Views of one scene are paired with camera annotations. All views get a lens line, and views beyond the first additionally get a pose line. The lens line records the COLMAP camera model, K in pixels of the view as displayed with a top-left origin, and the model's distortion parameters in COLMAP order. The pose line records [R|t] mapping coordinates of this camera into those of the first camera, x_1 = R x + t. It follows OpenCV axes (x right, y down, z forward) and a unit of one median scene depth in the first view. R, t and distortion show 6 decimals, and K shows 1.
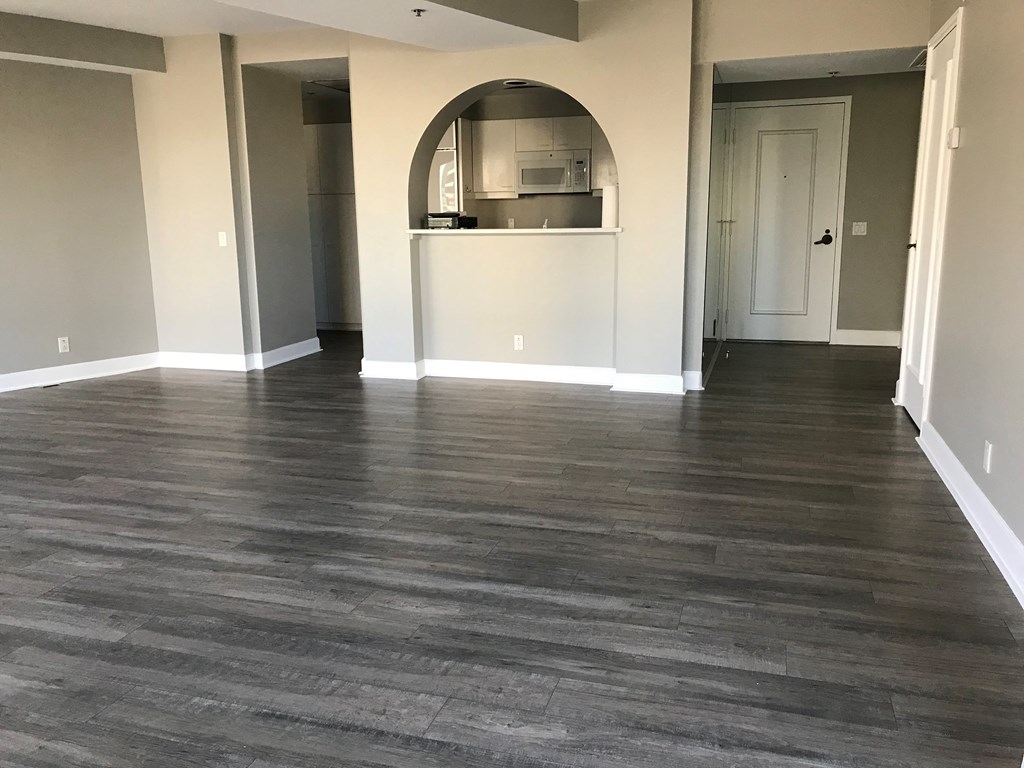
lens RADIAL K [[826.9, 0, 512.0], [0, 826.9, 384.0], [0, 0, 1]] dist [0.007332, -0.002226]
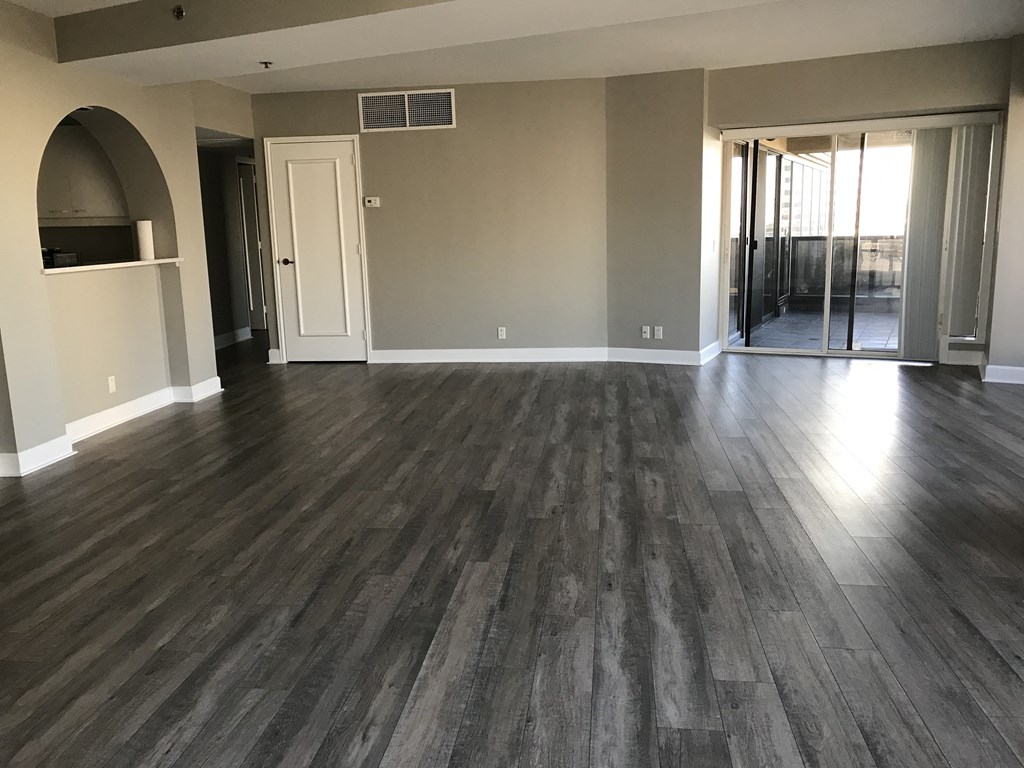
lens RADIAL K [[826.9, 0, 512.0], [0, 826.9, 384.0], [0, 0, 1]] dist [0.007332, -0.002226]
pose [[-0.185075, -0.165550, 0.968680, -1.554530], [0.216244, 0.954688, 0.204474, -0.228050], [-0.958637, 0.247314, -0.140890, 1.111140]]
